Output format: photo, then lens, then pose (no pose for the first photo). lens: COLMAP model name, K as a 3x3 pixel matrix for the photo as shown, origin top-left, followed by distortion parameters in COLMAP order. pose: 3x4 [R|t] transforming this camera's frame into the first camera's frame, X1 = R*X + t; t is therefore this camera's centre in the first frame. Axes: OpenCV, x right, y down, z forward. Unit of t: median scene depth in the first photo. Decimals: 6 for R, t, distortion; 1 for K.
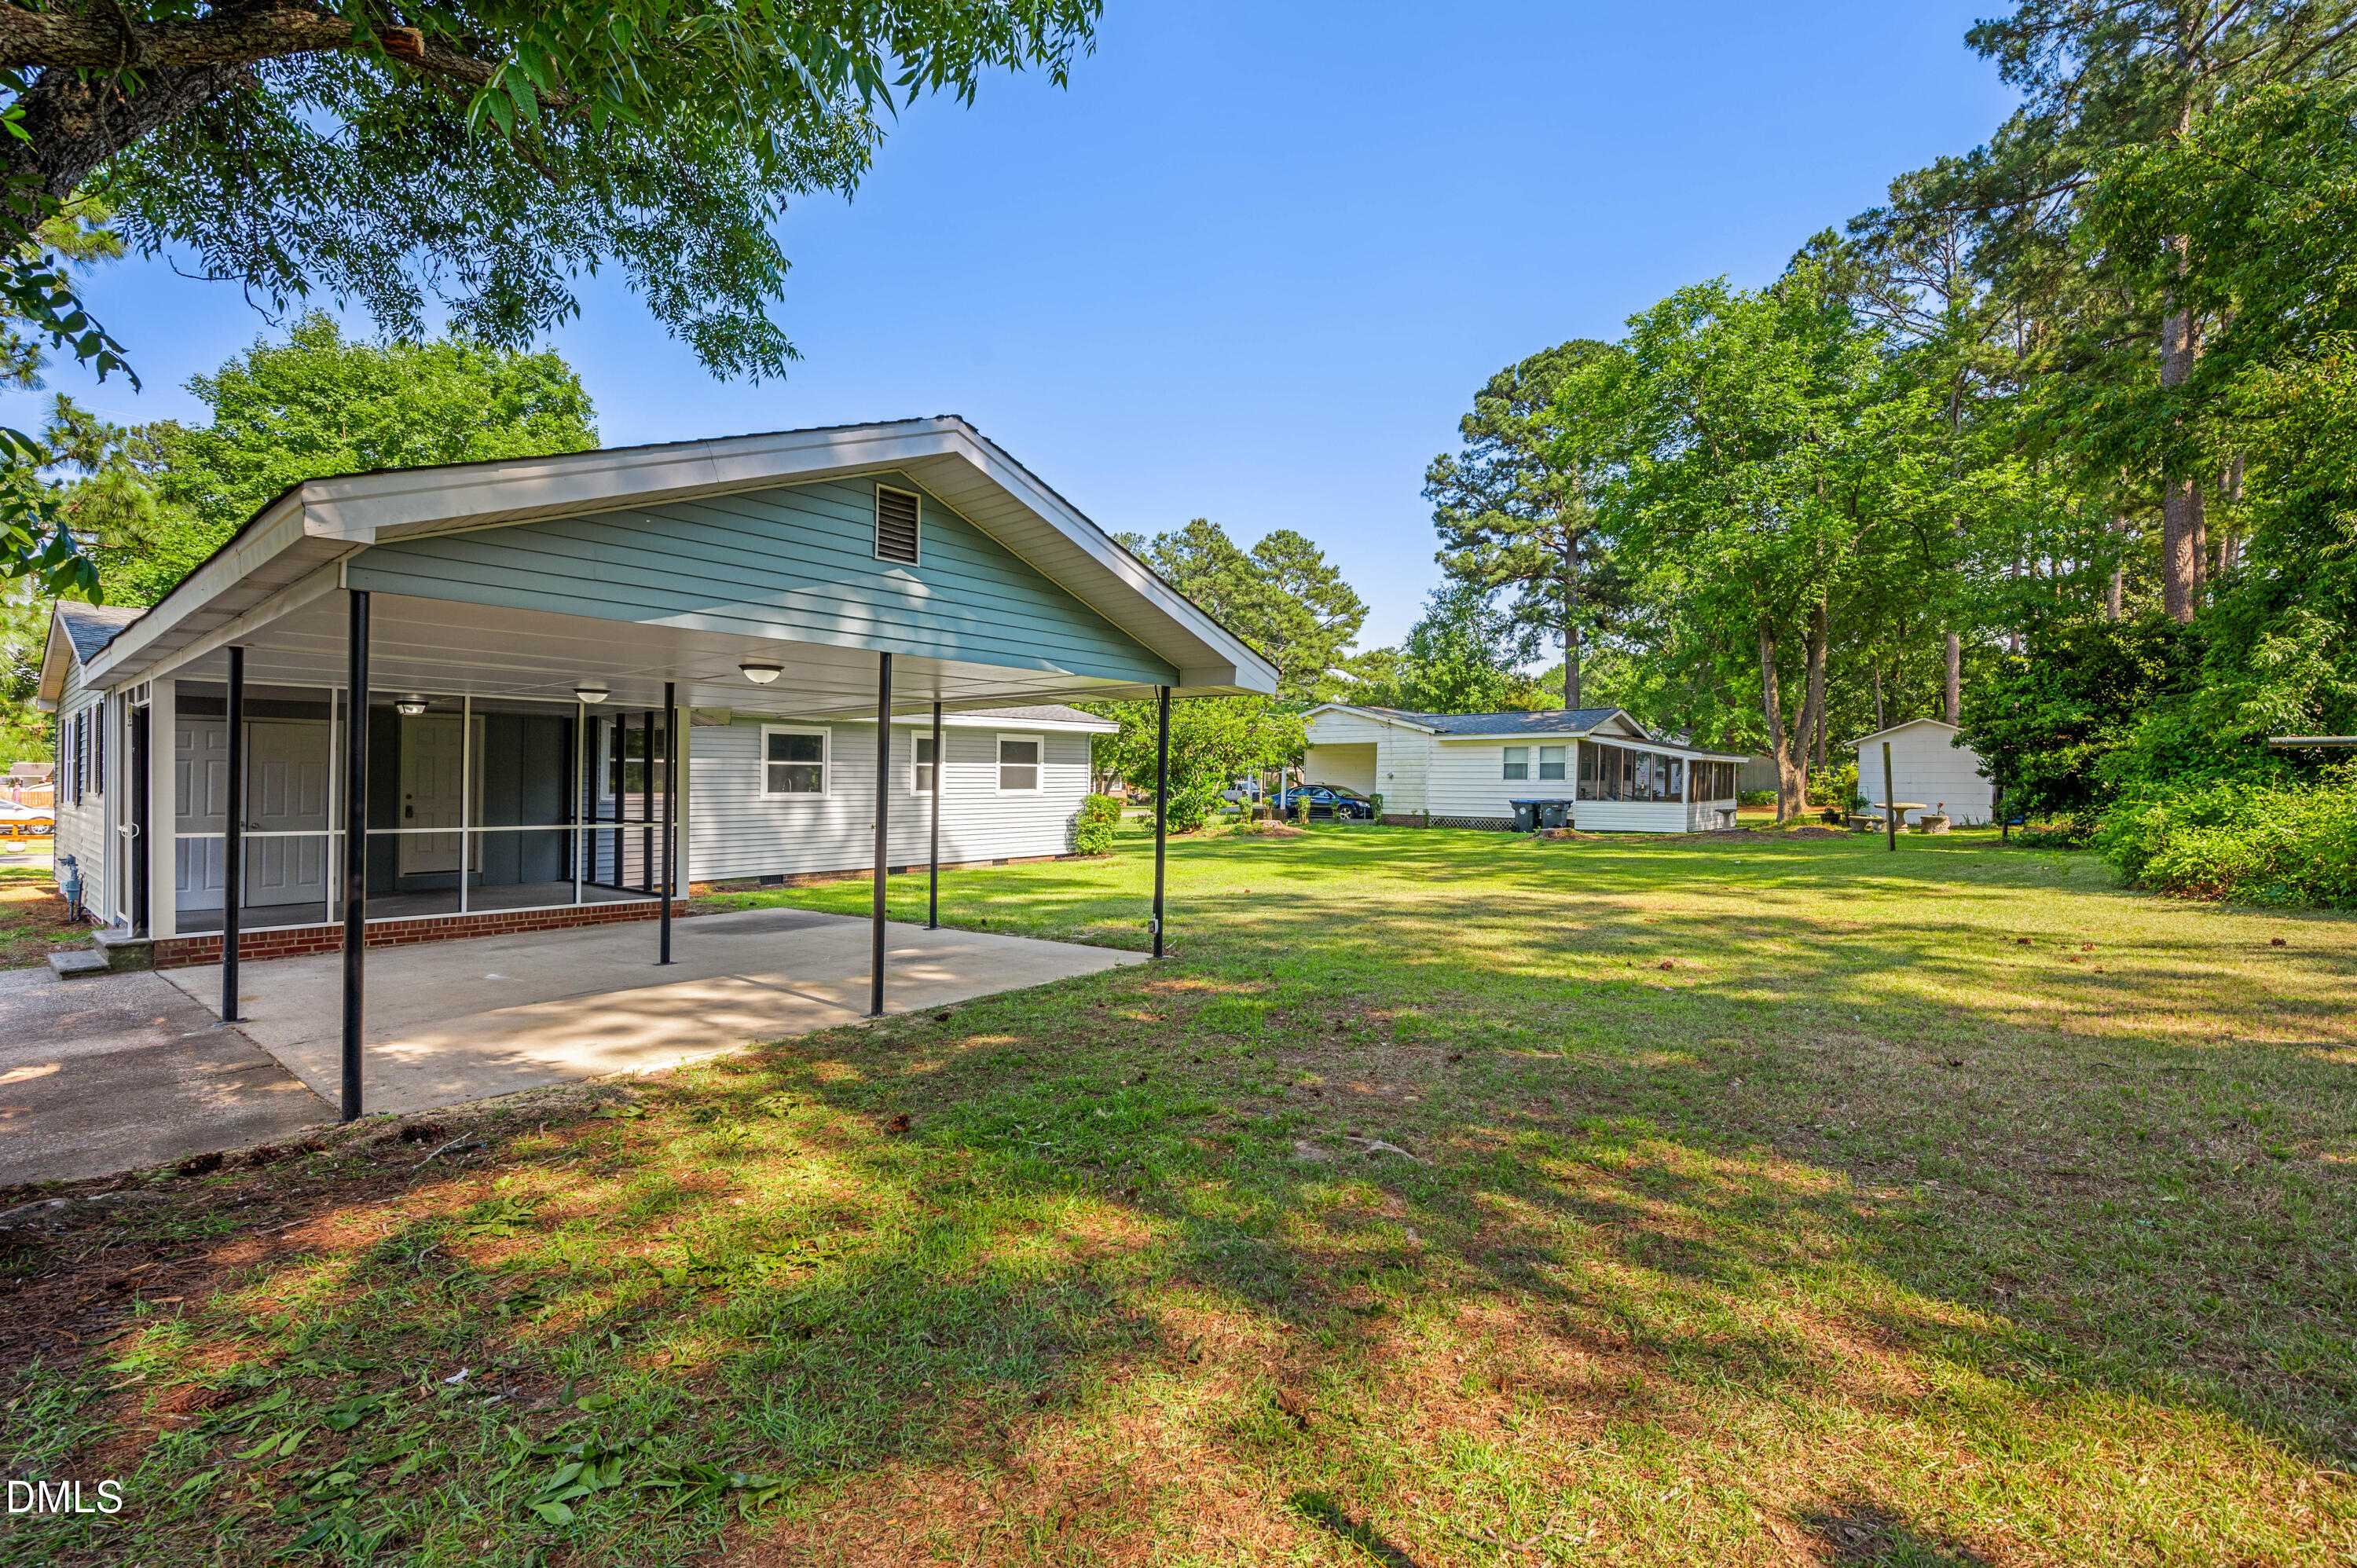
lens RADIAL K [[1043.5, 0, 1178.6], [0, 1043.5, 772.5], [0, 0, 1]] dist [-0.001110, -0.000180]
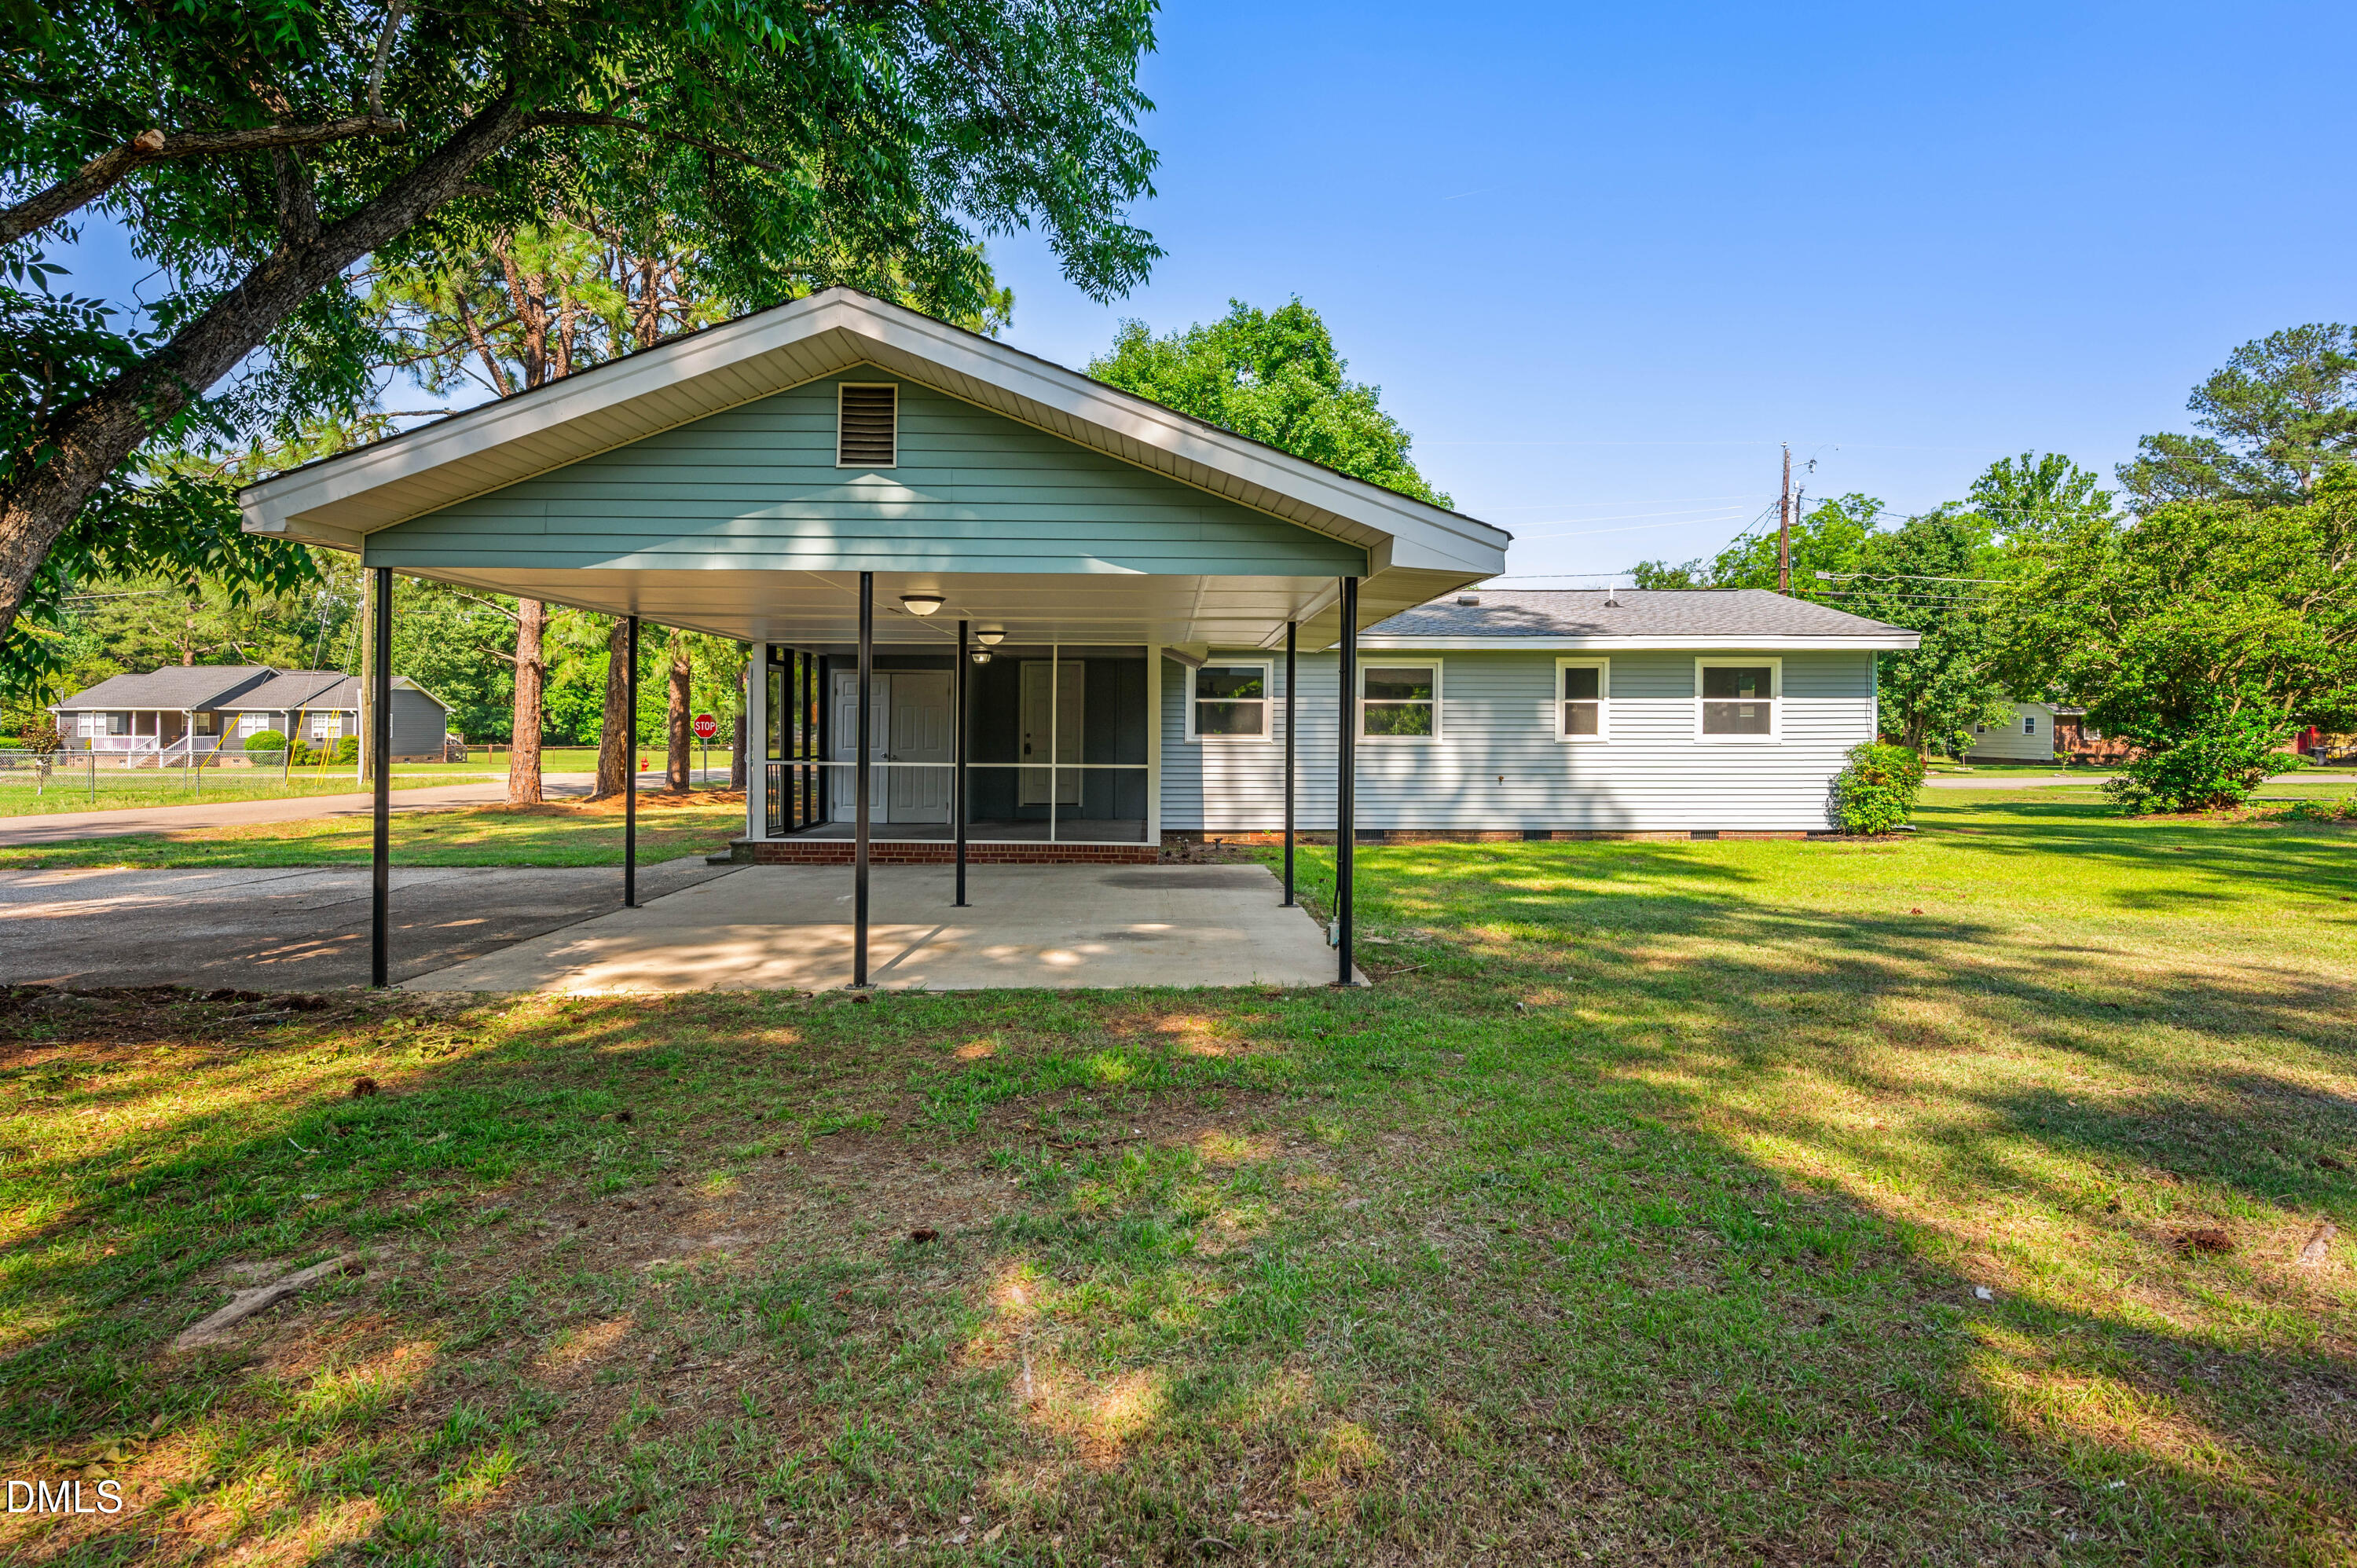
lens RADIAL K [[1168.8, 0, 1178.5], [0, 1168.8, 698.8], [0, 0, 1]] dist [0.001868, 0.000025]
pose [[0.643273, -0.013994, -0.765509, 0.341219], [0.003787, 0.999879, -0.015096, 0.003489], [0.765628, 0.006812, 0.643248, 0.308847]]
